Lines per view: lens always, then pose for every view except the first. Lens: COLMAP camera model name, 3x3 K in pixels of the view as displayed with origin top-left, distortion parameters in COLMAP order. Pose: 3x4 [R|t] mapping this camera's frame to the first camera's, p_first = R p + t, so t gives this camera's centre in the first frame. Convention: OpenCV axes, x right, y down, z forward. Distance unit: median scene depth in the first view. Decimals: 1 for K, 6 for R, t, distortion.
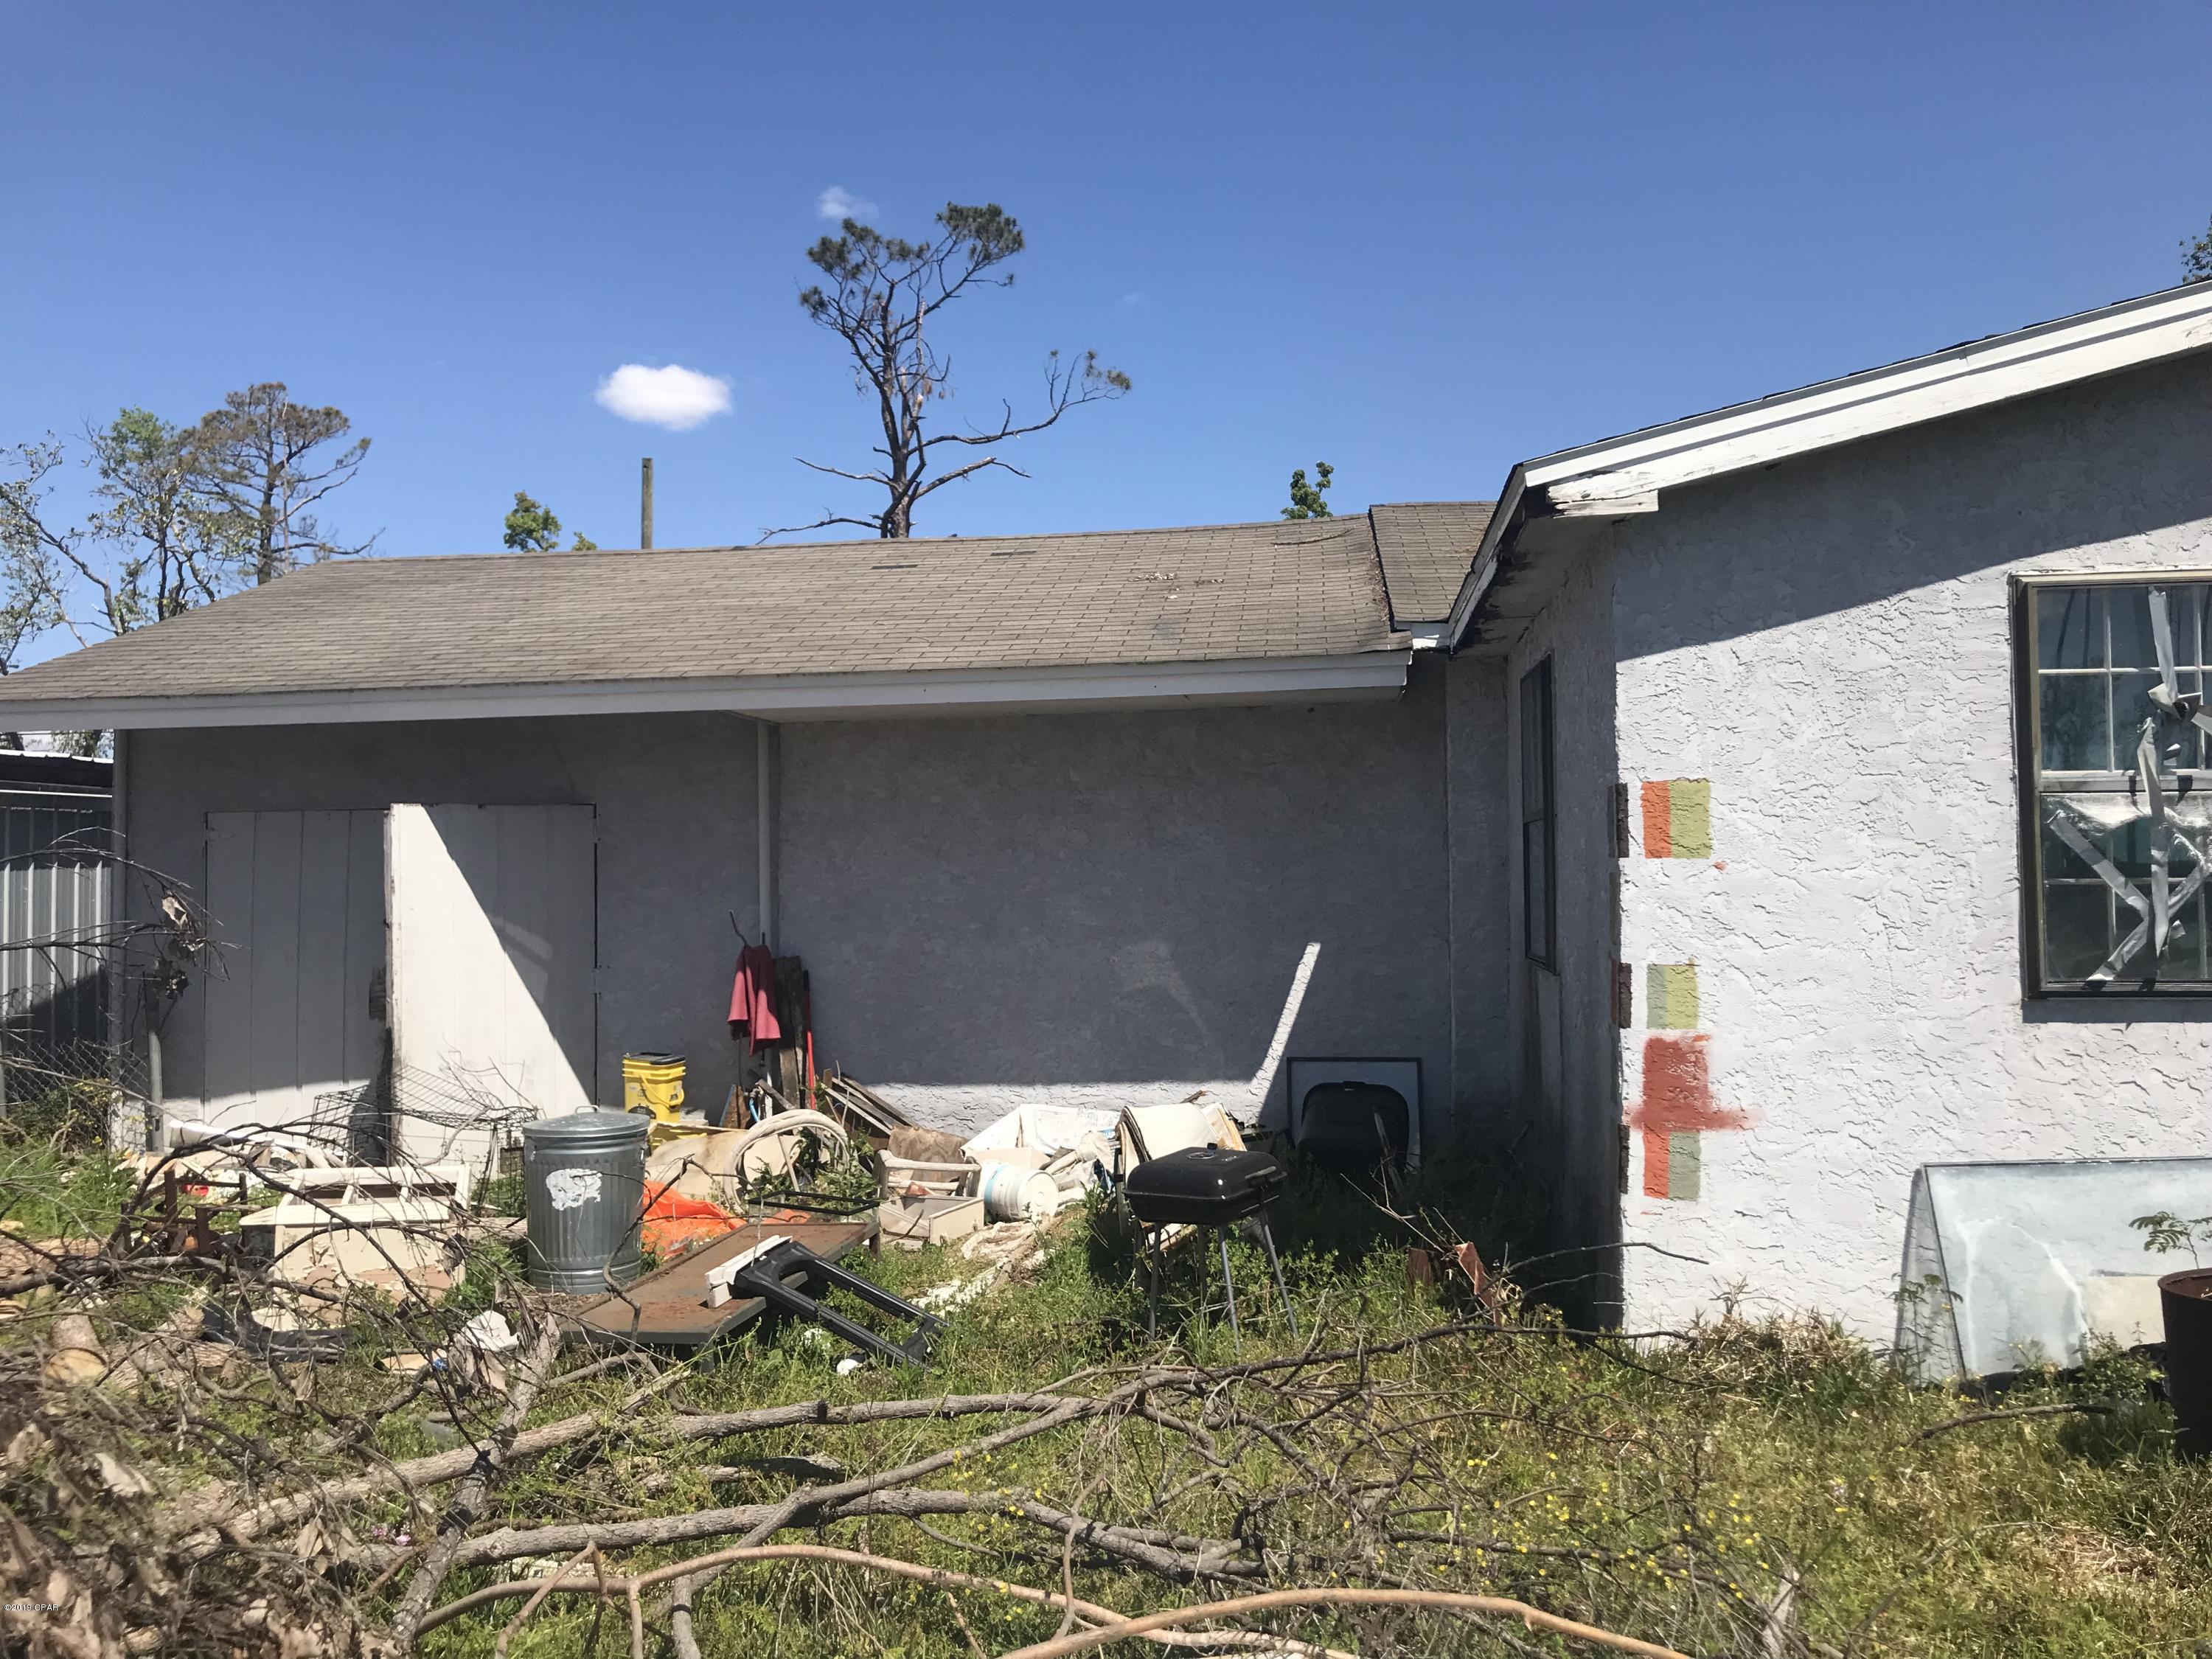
lens RADIAL K [[1783.7, 0, 1105.2], [0, 1783.7, 800.8], [0, 0, 1]] dist [0.071256, -0.158546]
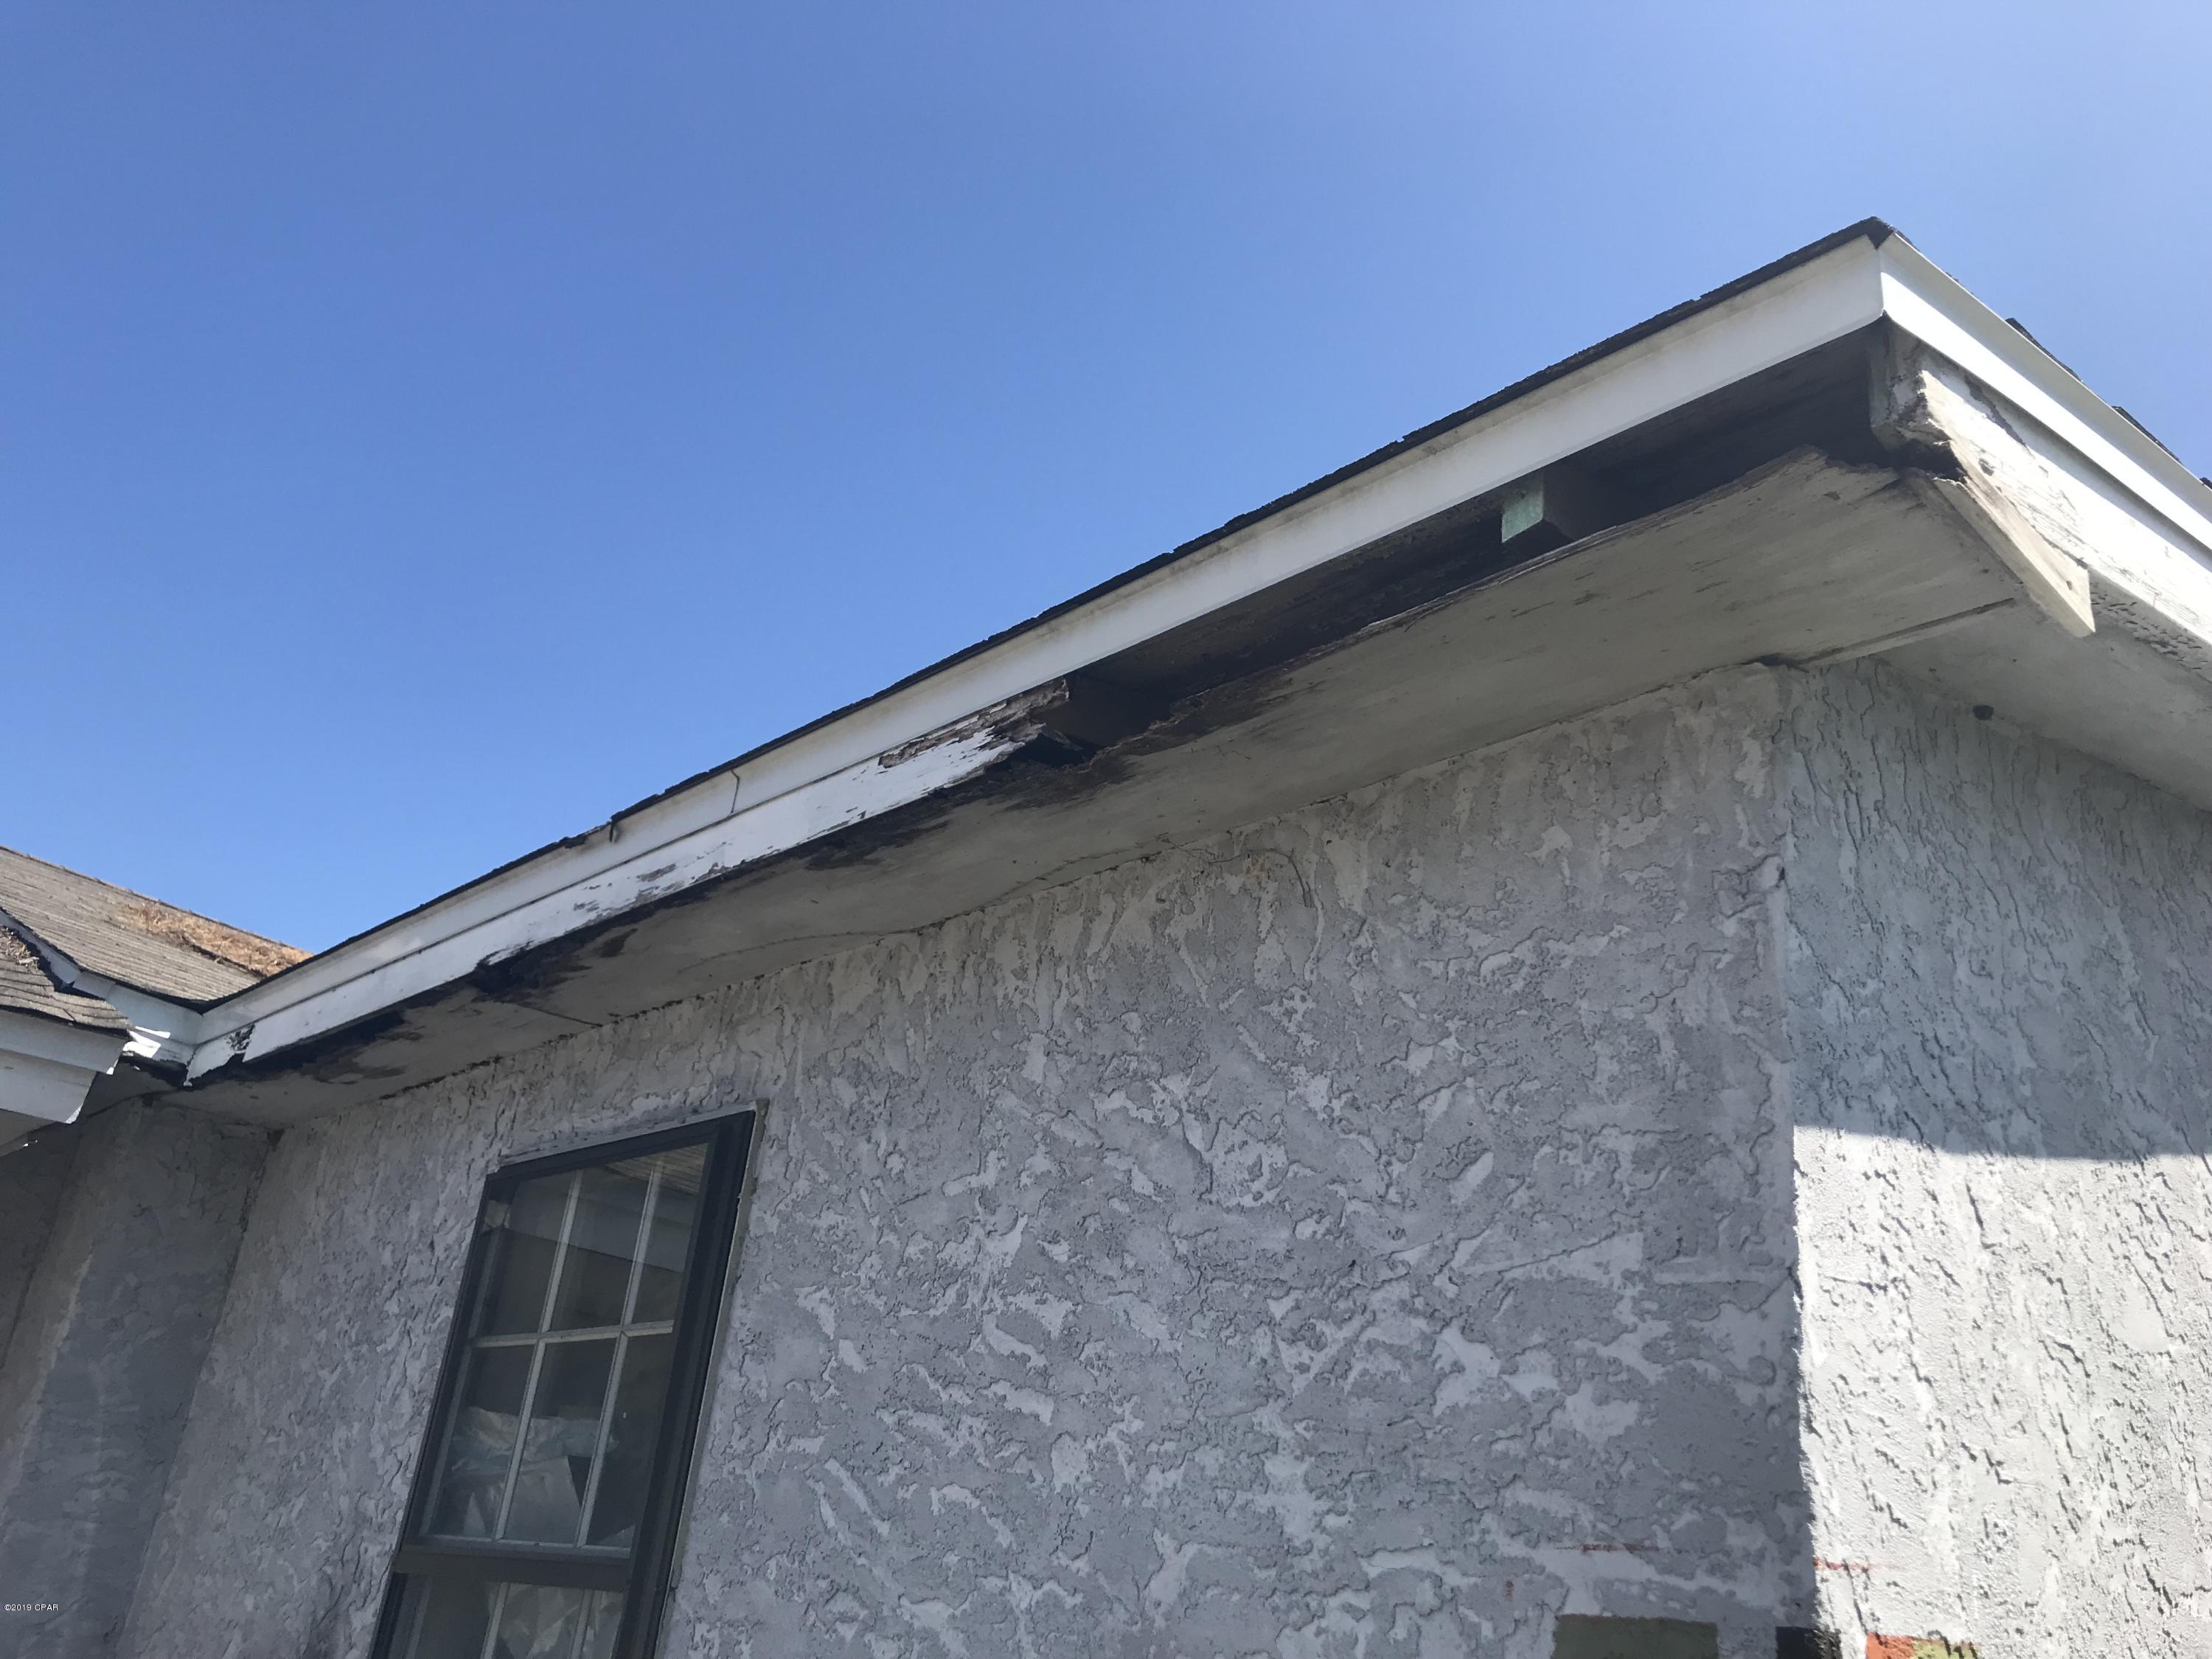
lens RADIAL K [[1836.6, 0, 1153.9], [0, 1836.6, 827.3], [0, 0, 1]] dist [0.014903, -0.039642]
pose [[0.613688, 0.395855, 0.683144, 0.026392], [-0.140348, 0.906147, -0.398998, 0.003712], [-0.776974, 0.148982, 0.611650, 0.905538]]
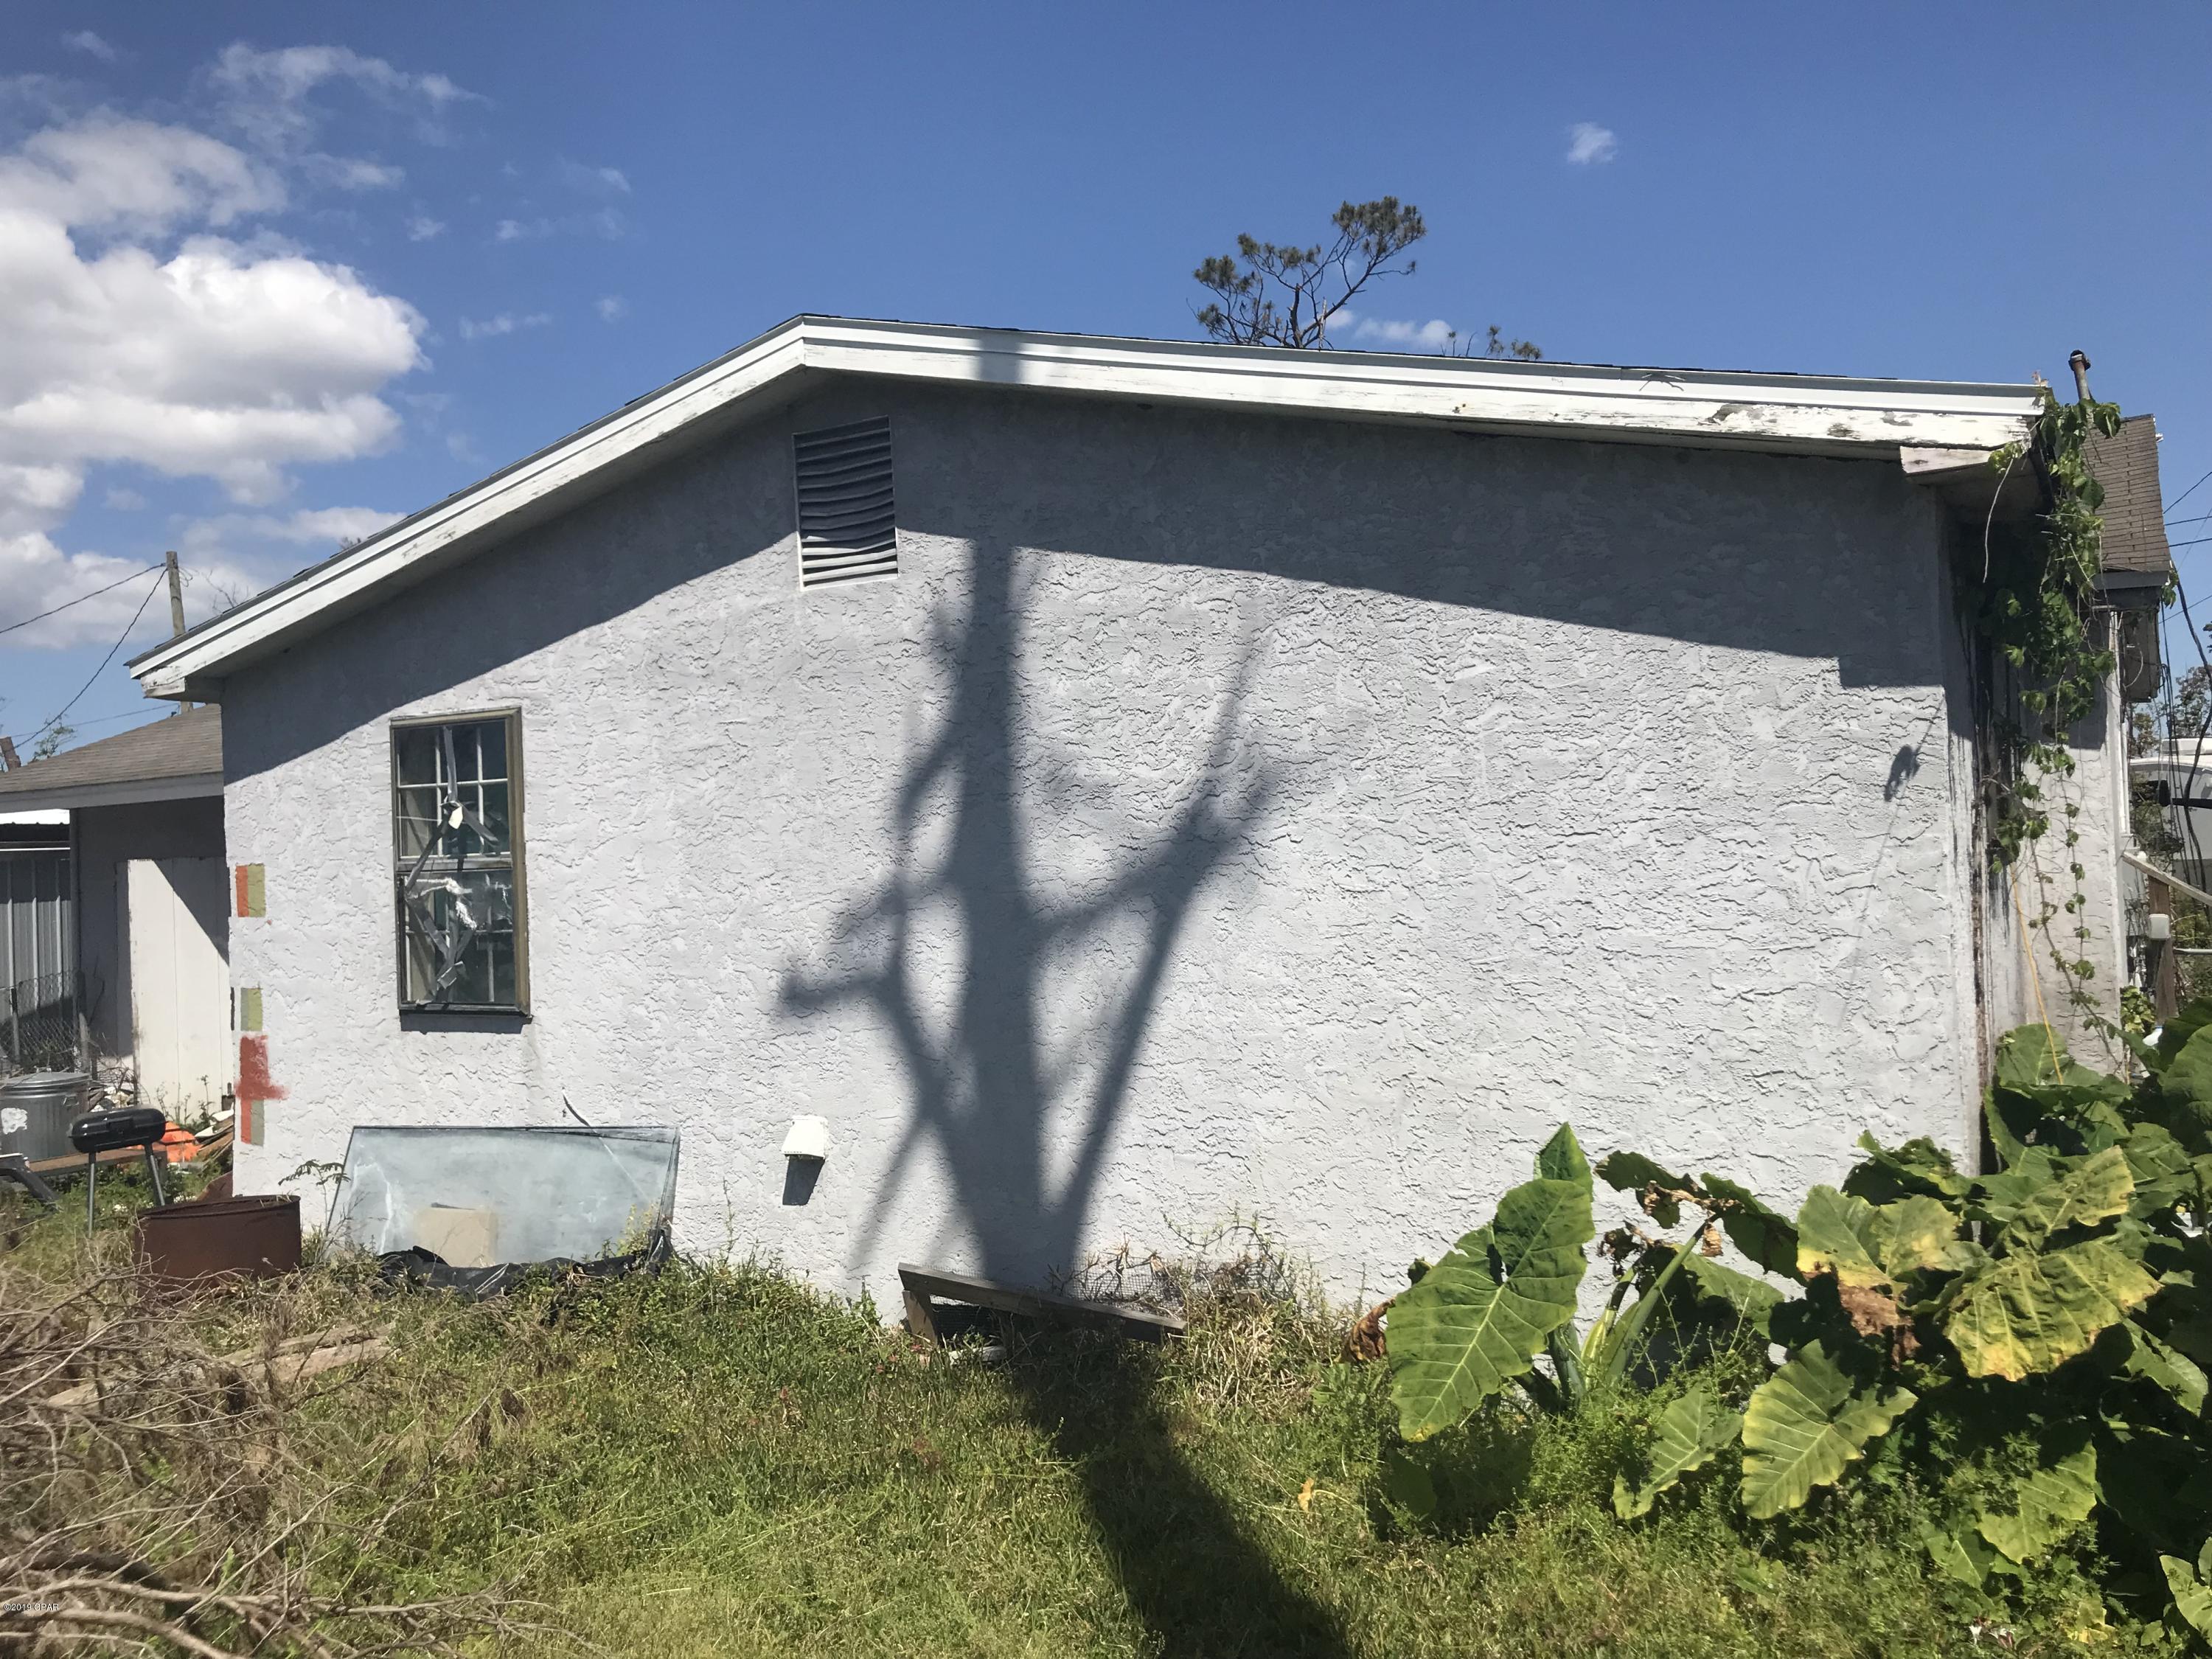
lens RADIAL K [[1783.7, 0, 1105.2], [0, 1783.7, 800.8], [0, 0, 1]] dist [0.071256, -0.158546]
pose [[0.932913, -0.030746, -0.358786, 1.508144], [0.036008, 0.999320, 0.007991, -0.050419], [0.358297, -0.020374, 0.933385, -0.137314]]
